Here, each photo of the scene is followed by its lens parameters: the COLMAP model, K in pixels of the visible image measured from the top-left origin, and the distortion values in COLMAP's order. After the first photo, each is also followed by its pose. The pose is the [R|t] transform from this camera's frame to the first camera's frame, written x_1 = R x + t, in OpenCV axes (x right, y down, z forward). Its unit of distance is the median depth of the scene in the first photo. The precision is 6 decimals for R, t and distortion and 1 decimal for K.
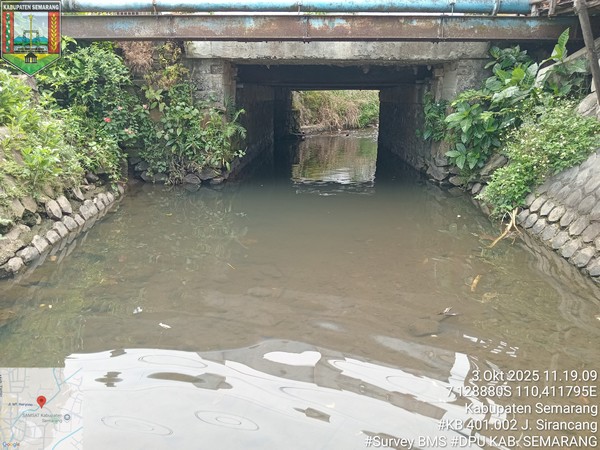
lens RADIAL K [[432.7, 0, 300.0], [0, 432.7, 225.0], [0, 0, 1]] dist [0.002013, -0.068591]
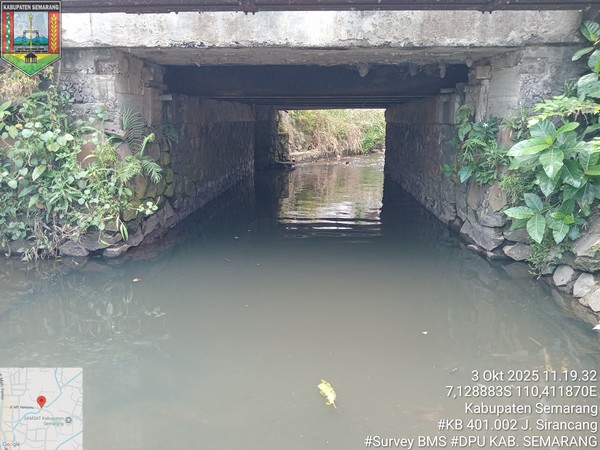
lens RADIAL K [[432.7, 0, 300.0], [0, 432.7, 225.0], [0, 0, 1]] dist [0.002013, -0.068591]
pose [[0.999862, 0.000110, -0.016605, 0.073671], [-0.000938, 0.998755, -0.049885, -0.106847], [0.016579, 0.049894, 0.998617, 0.395257]]
